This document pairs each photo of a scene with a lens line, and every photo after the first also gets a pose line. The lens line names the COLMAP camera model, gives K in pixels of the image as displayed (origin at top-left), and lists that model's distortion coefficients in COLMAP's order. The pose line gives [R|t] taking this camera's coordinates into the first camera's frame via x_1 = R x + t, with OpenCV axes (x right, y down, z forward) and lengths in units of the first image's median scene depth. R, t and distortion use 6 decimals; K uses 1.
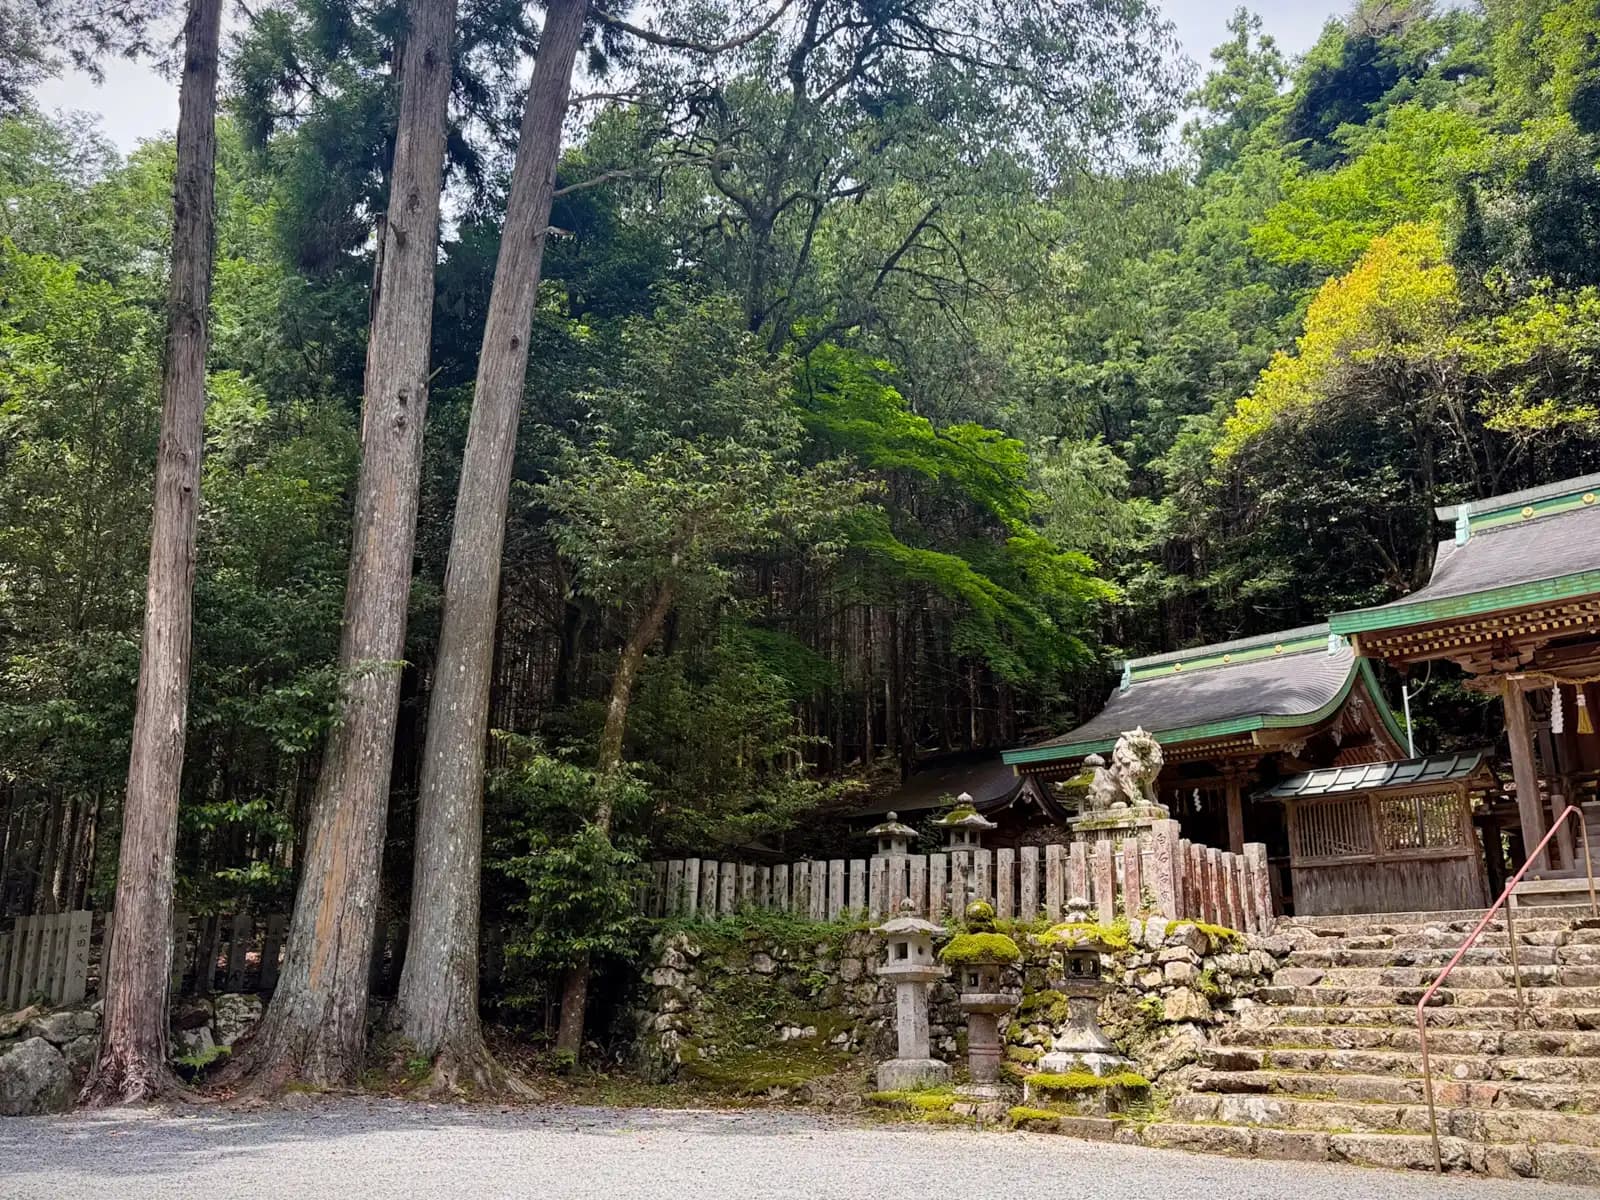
lens RADIAL K [[1363.1, 0, 800.0], [0, 1363.1, 600.0], [0, 0, 1]] dist [0.073872, -0.069425]
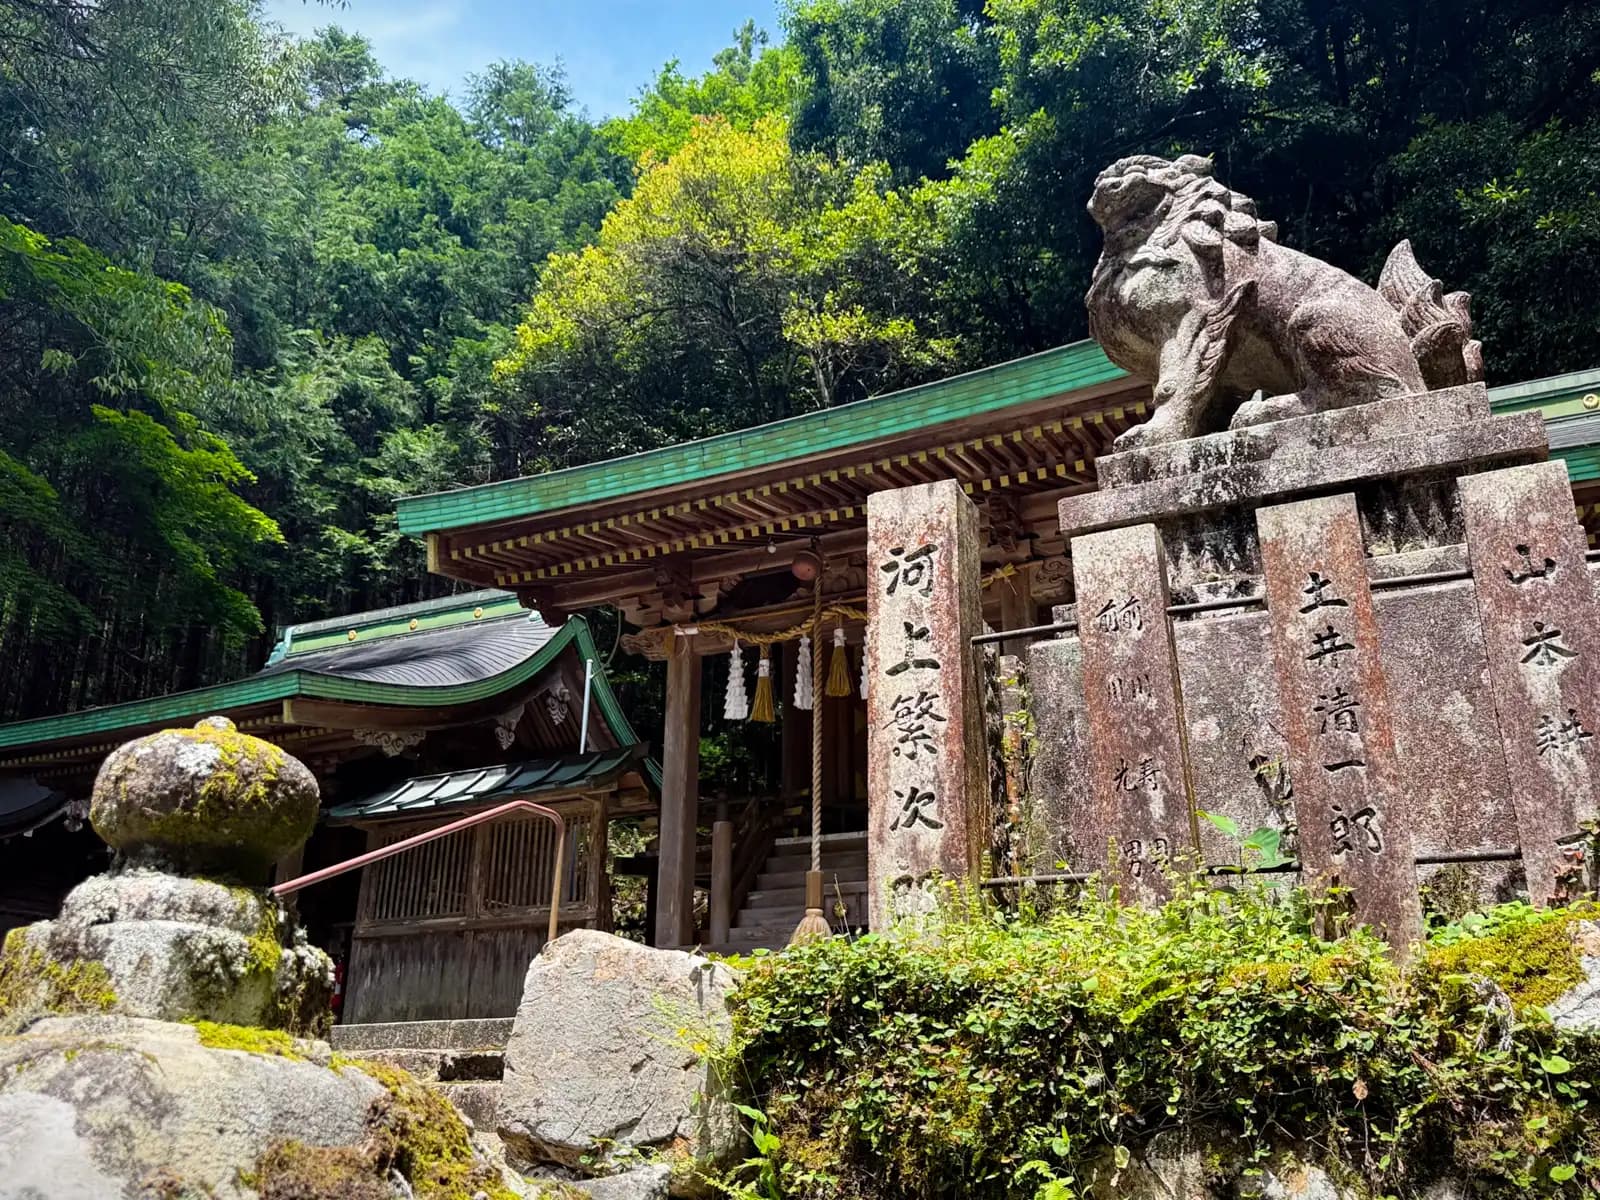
lens RADIAL K [[1327.2, 0, 800.0], [0, 1327.2, 600.0], [0, 0, 1]] dist [0.172637, -0.293696]
pose [[0.950993, 0.103865, 0.291246, 0.498167], [-0.086580, 0.993664, -0.071659, 0.102882], [-0.296843, 0.042931, 0.953961, 0.524368]]
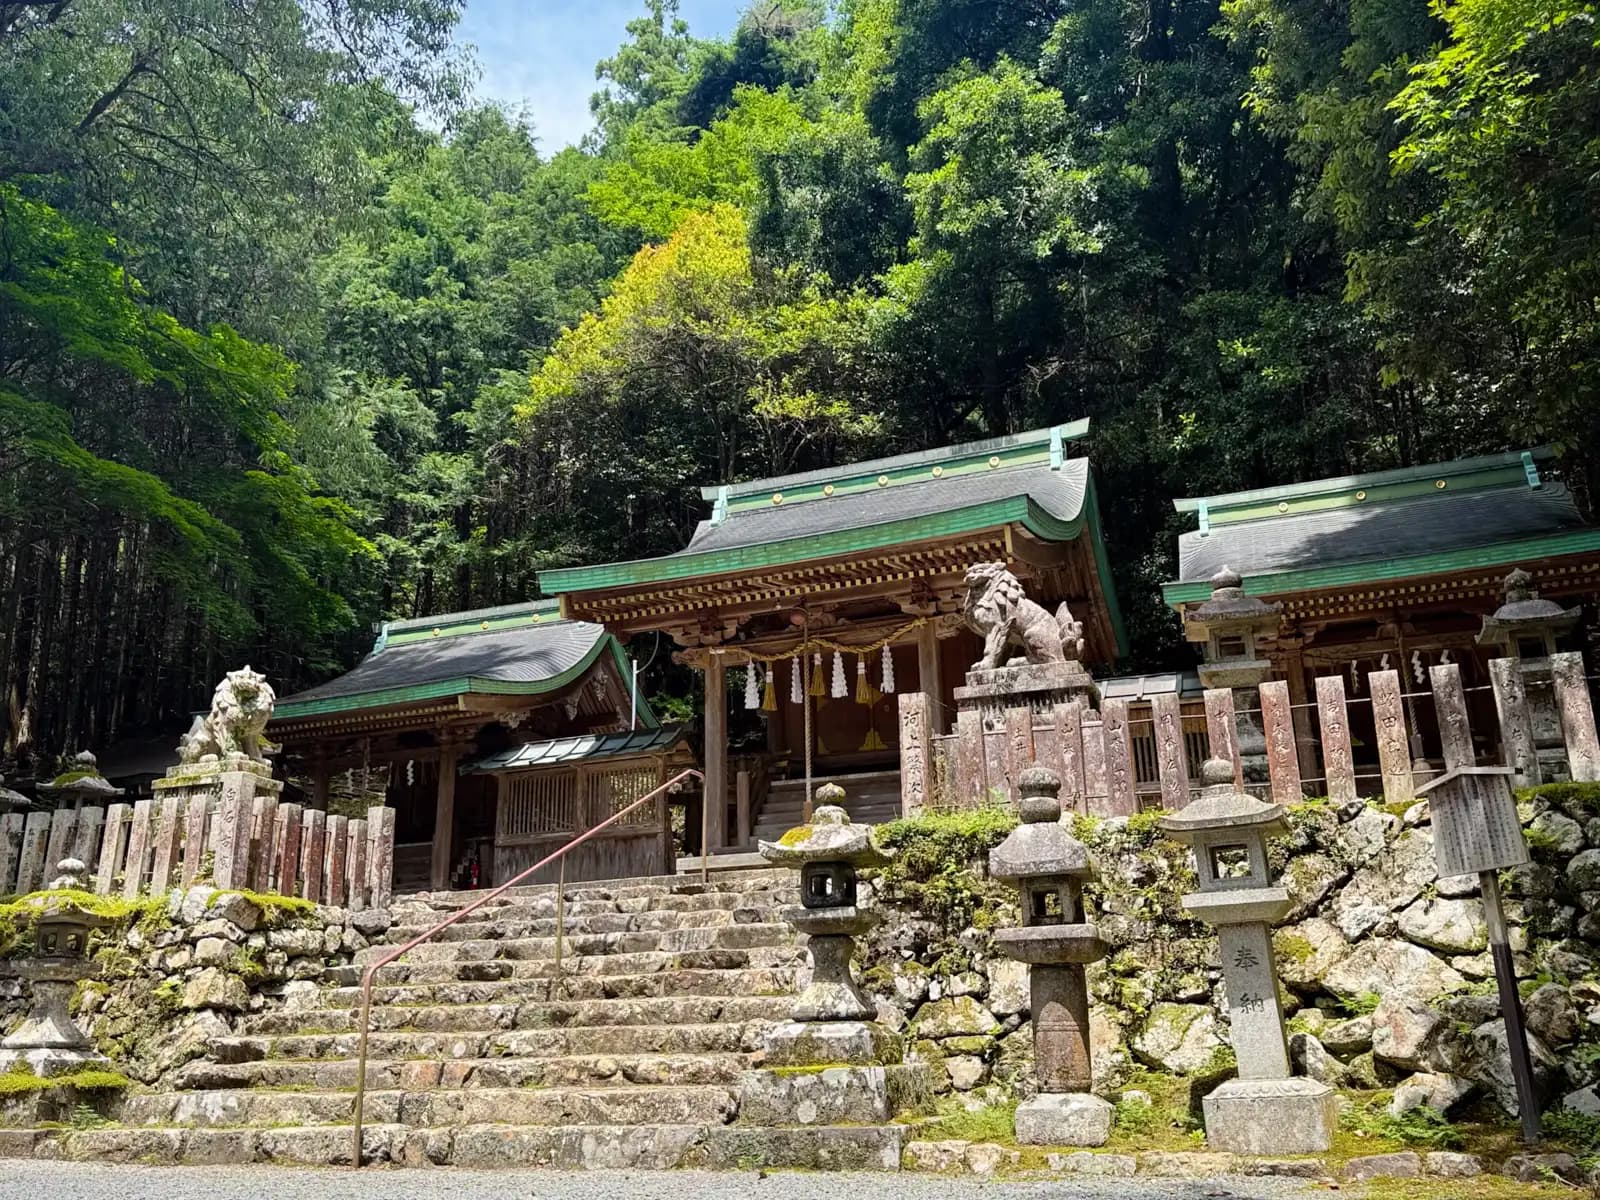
lens RADIAL K [[1405.5, 0, 774.9], [0, 1405.5, 630.2], [0, 0, 1]] dist [0.148578, -0.262816]
pose [[0.928735, 0.077272, 0.362603, 0.245828], [-0.084633, 0.996402, 0.004433, 0.041929], [-0.360955, -0.034805, 0.931933, 0.071420]]
